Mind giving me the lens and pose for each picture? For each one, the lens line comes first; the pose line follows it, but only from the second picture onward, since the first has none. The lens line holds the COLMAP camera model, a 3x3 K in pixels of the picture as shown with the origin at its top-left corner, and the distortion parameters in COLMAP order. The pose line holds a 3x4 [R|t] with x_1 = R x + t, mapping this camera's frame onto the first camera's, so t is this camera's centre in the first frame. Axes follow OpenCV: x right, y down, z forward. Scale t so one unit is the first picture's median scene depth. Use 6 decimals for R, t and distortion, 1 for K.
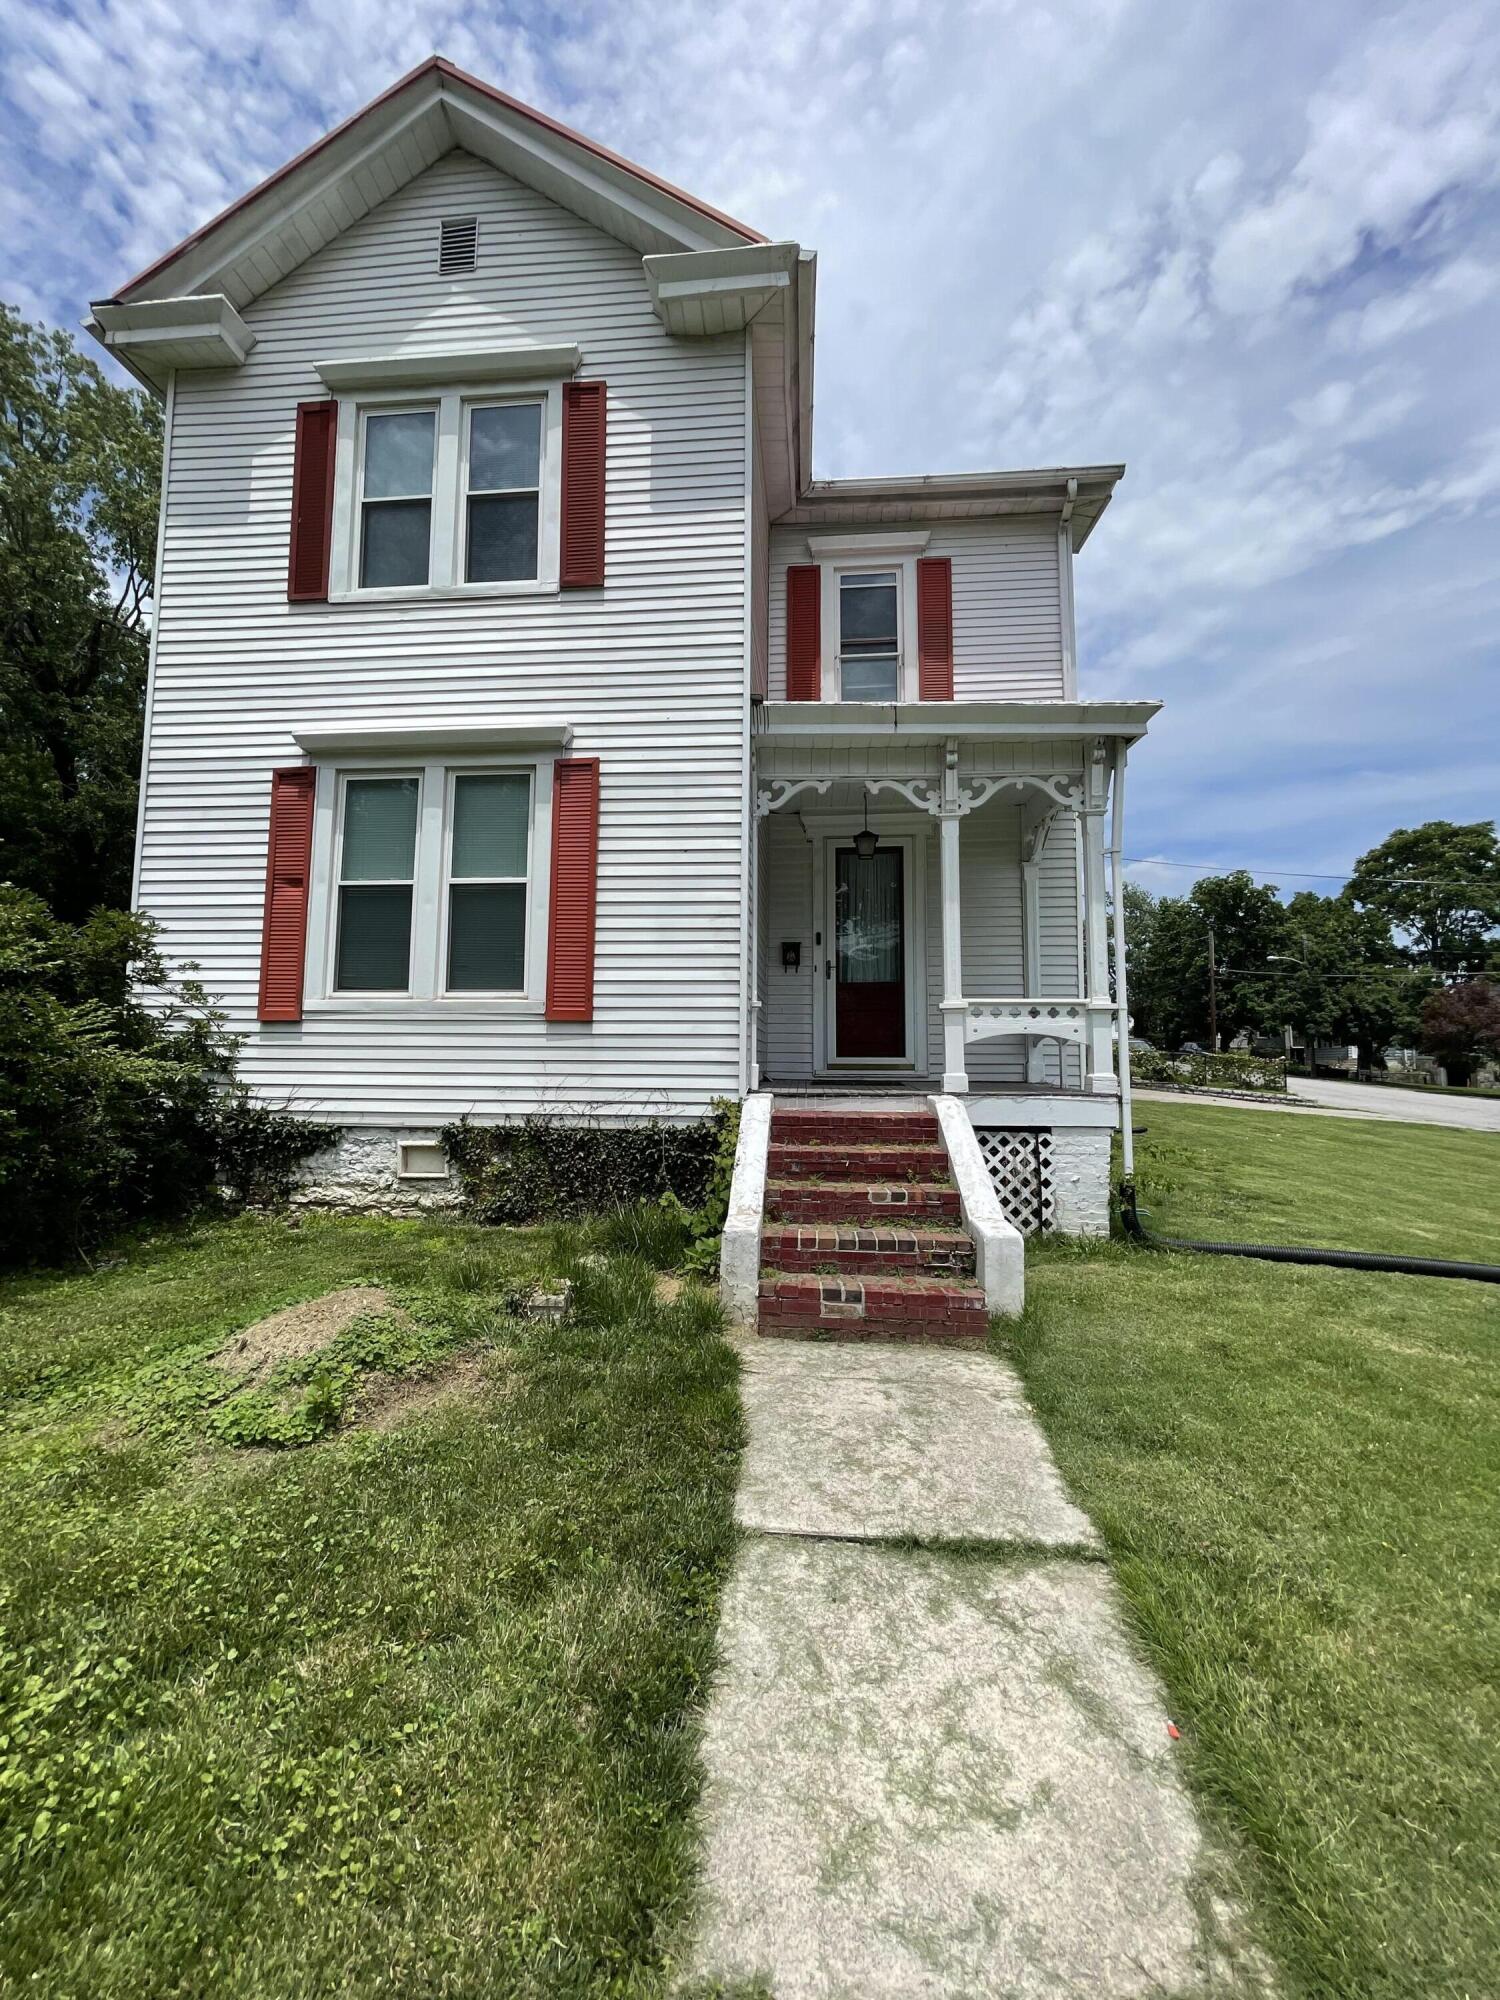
lens RADIAL K [[807.0, 0, 750.8], [0, 807.0, 1002.5], [0, 0, 1]] dist [0.000774, -0.000492]
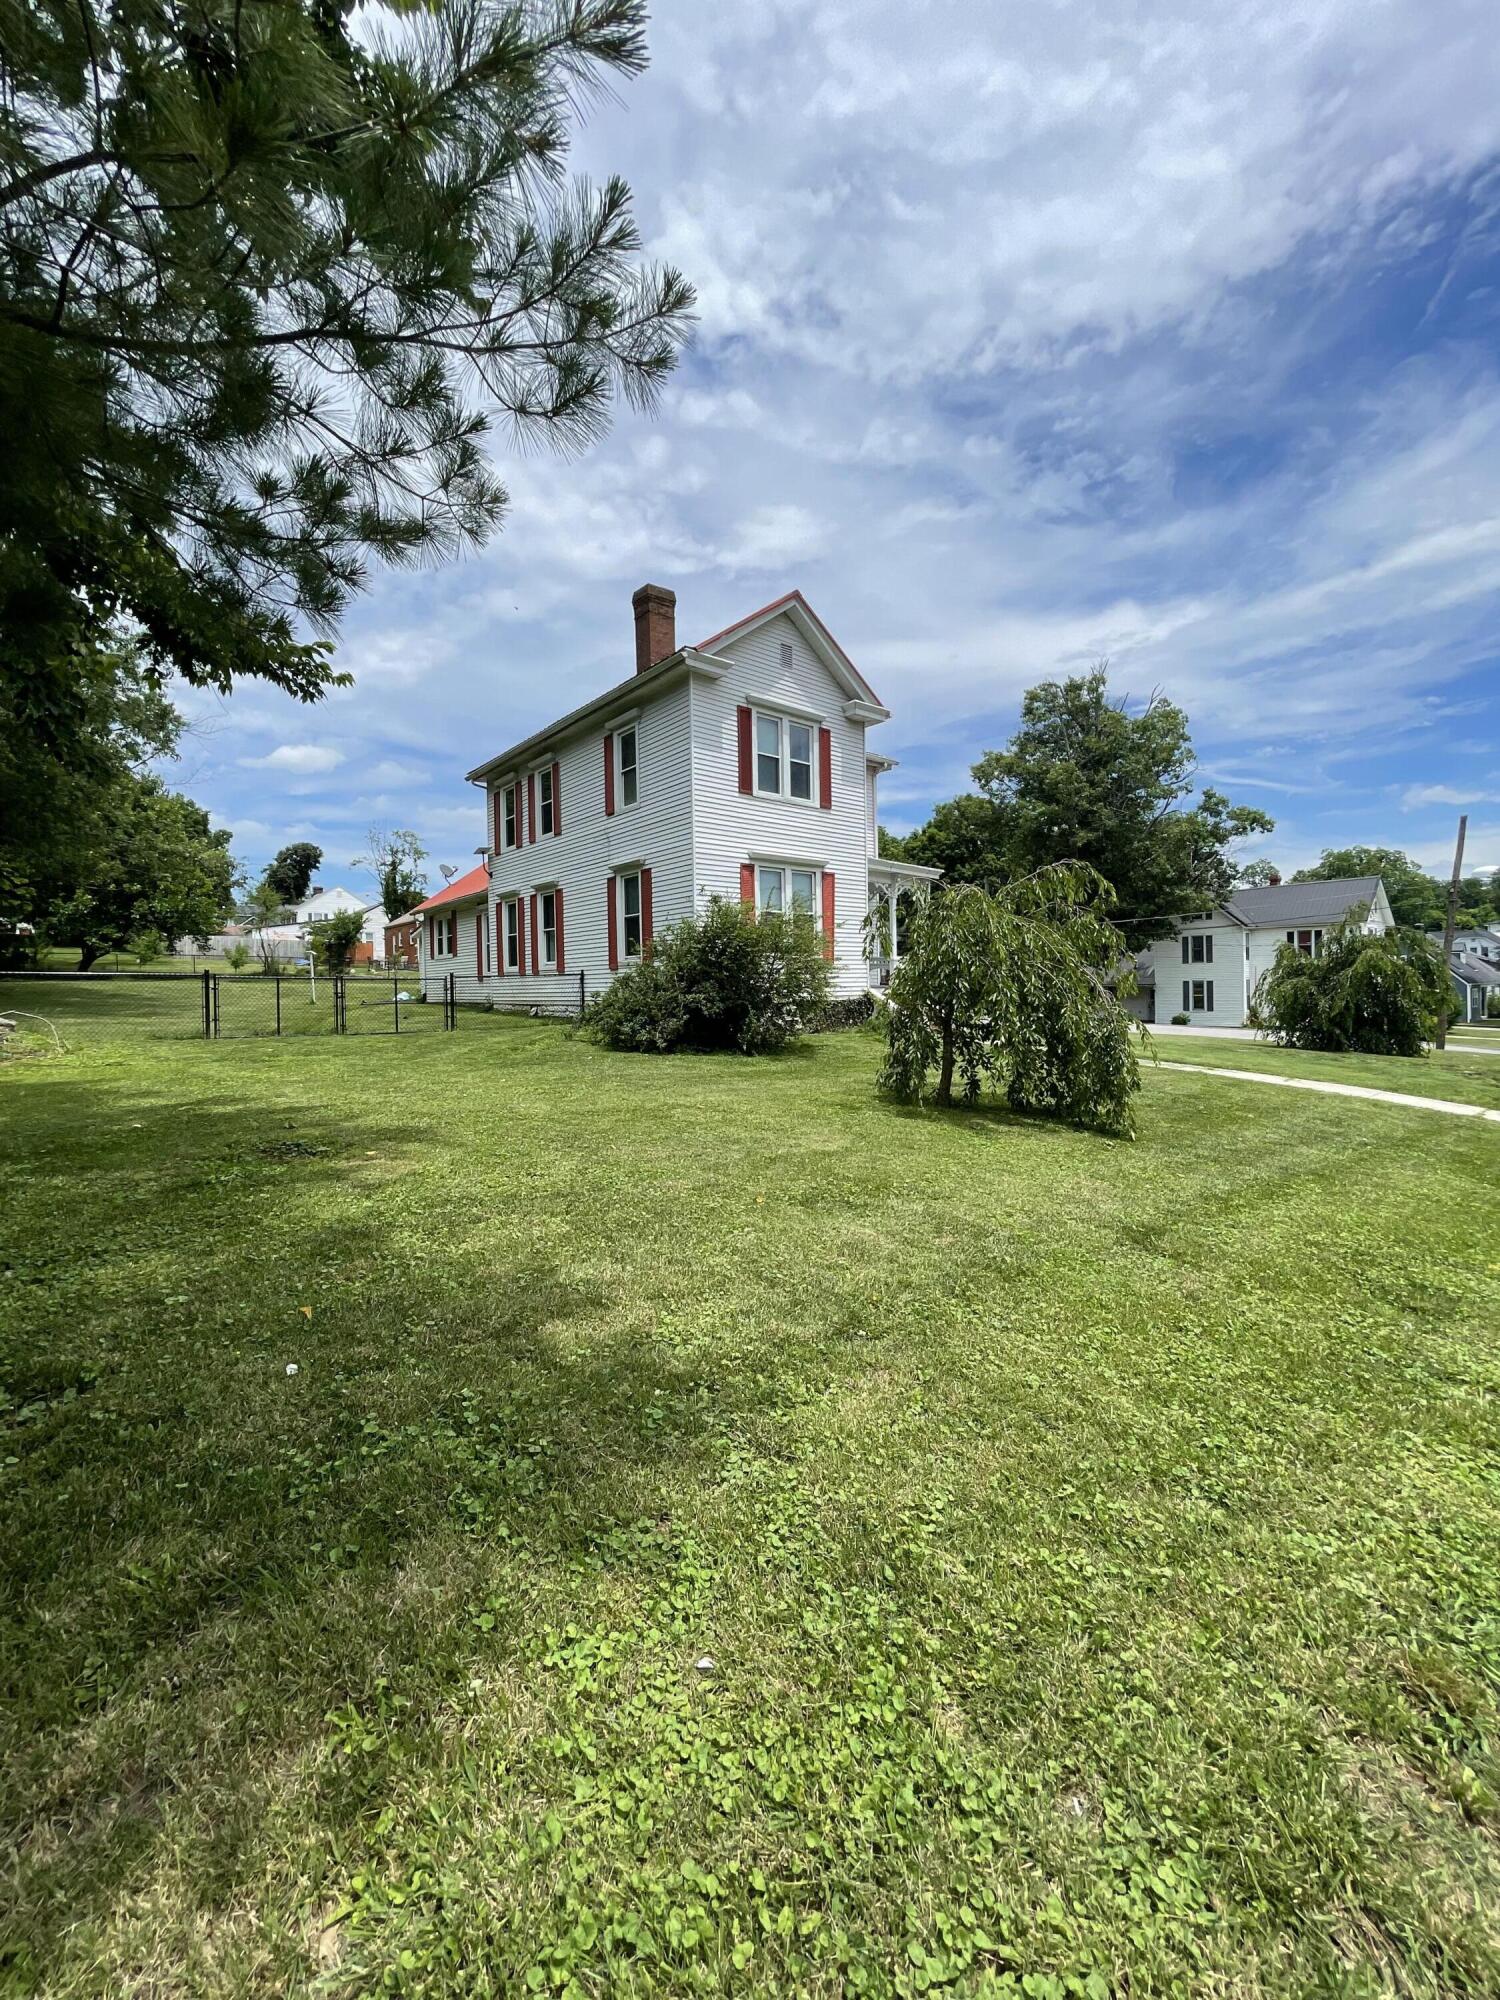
lens RADIAL K [[807.0, 0, 746.2], [0, 807.0, 1000.9], [0, 0, 1]] dist [0.000774, -0.000492]
pose [[0.707440, -0.027901, 0.706223, -2.409515], [-0.033632, 0.996760, 0.073069, -0.048925], [-0.705973, -0.075444, 0.704209, -0.816690]]
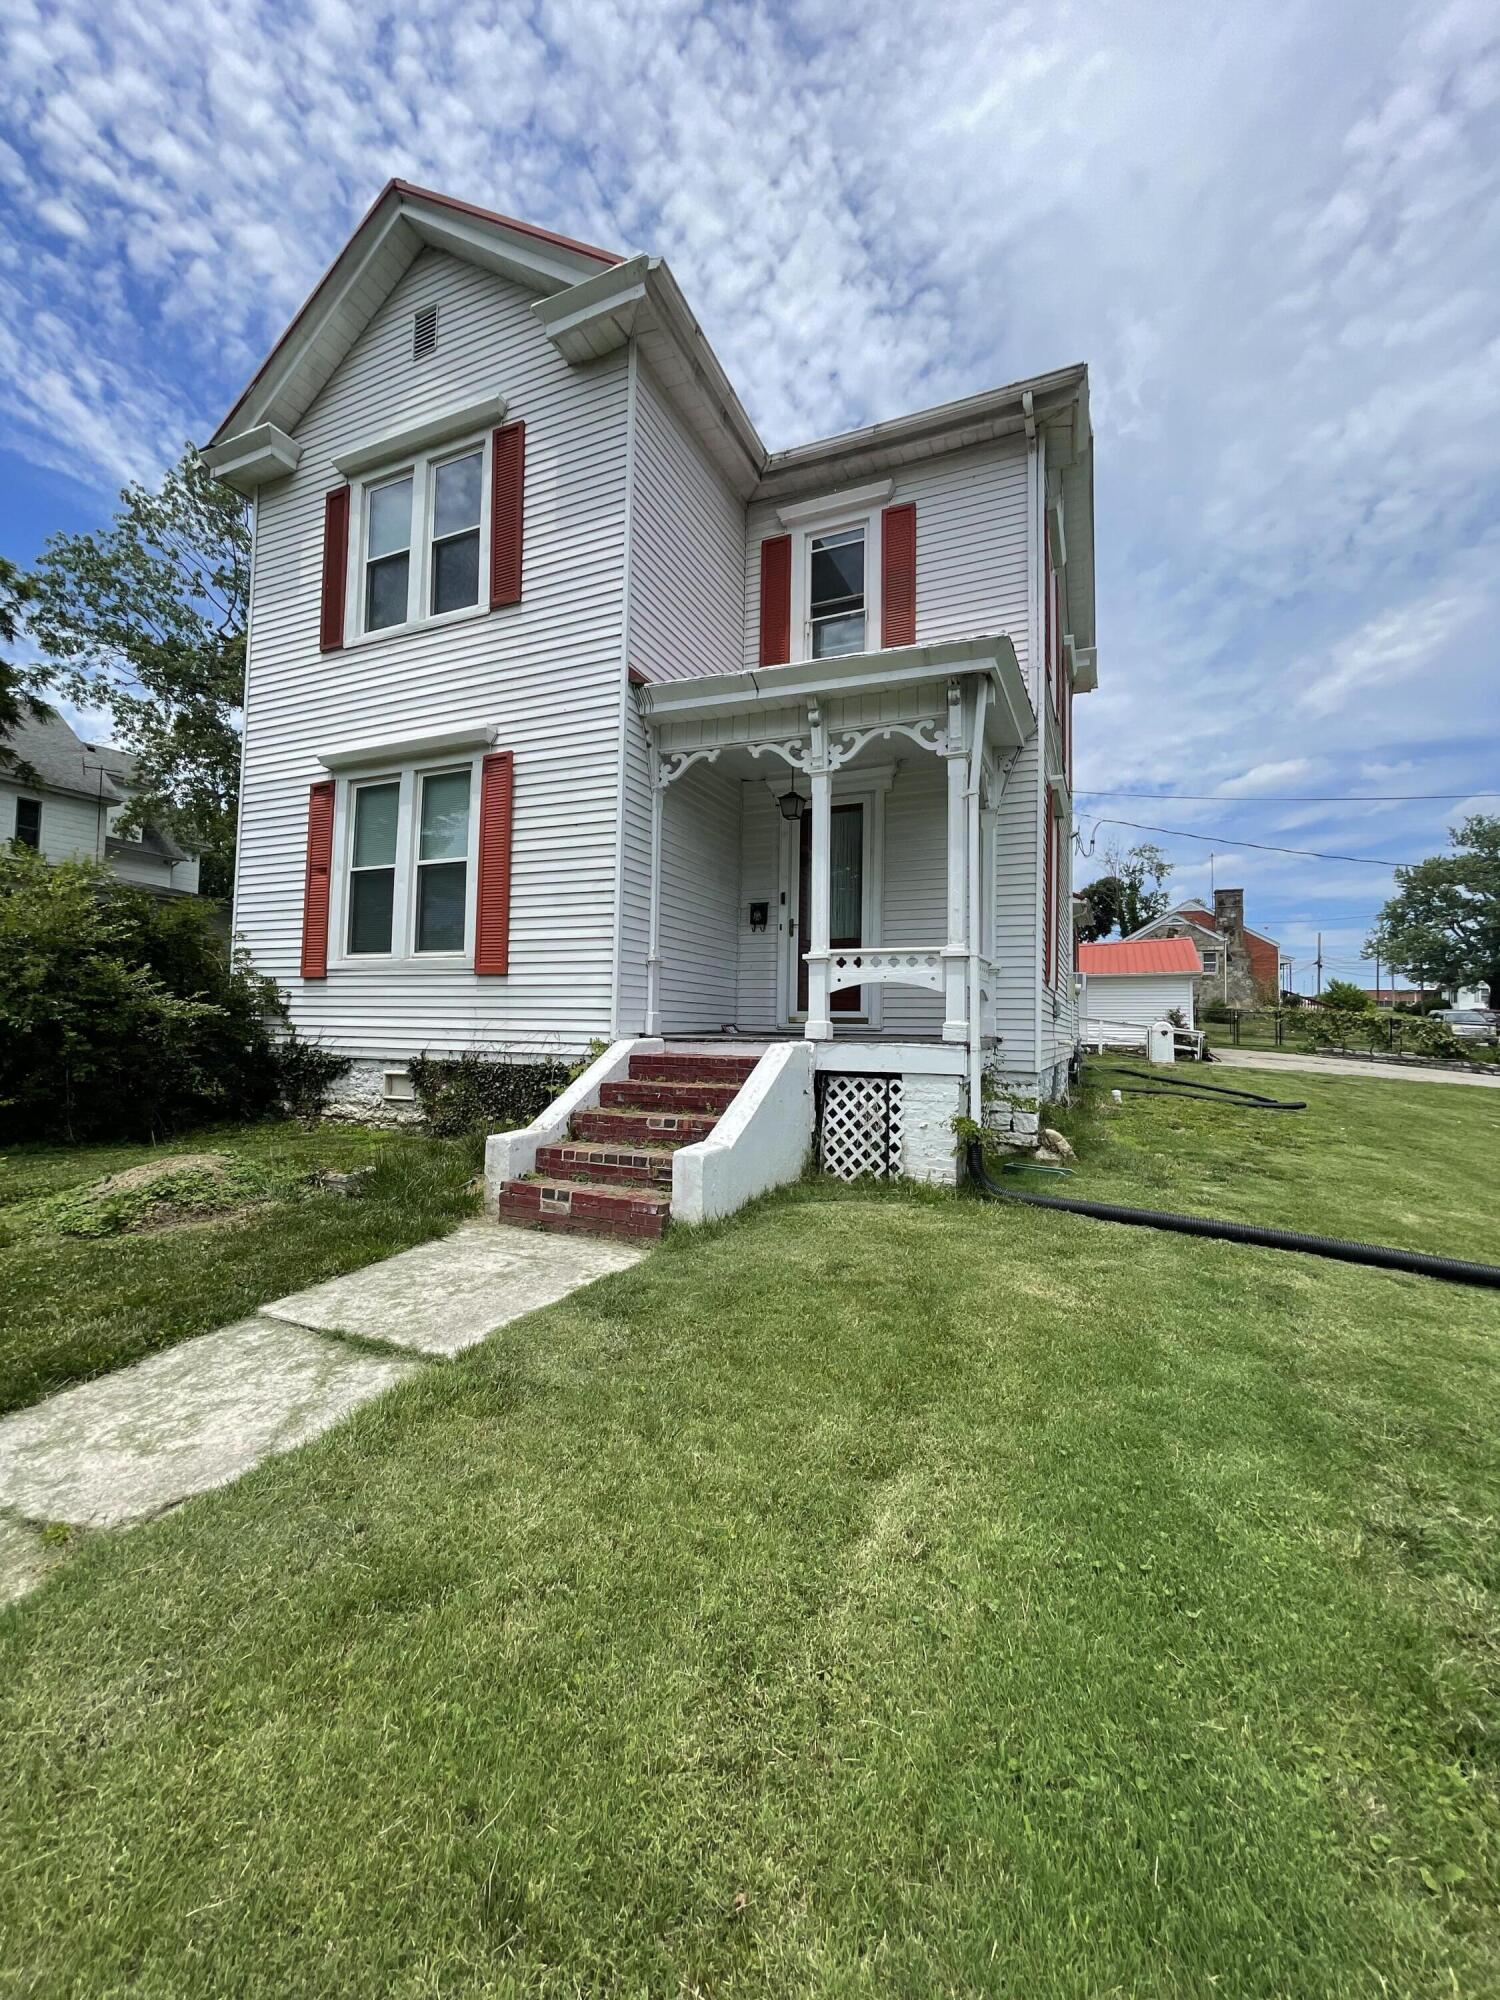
lens RADIAL K [[807.0, 0, 743.4], [0, 807.0, 1001.8], [0, 0, 1]] dist [0.000774, -0.000492]
pose [[0.945134, -0.000963, -0.326682, 0.508863], [0.012790, 0.999338, 0.034058, 0.026738], [0.326433, -0.036367, 0.944520, -0.017908]]
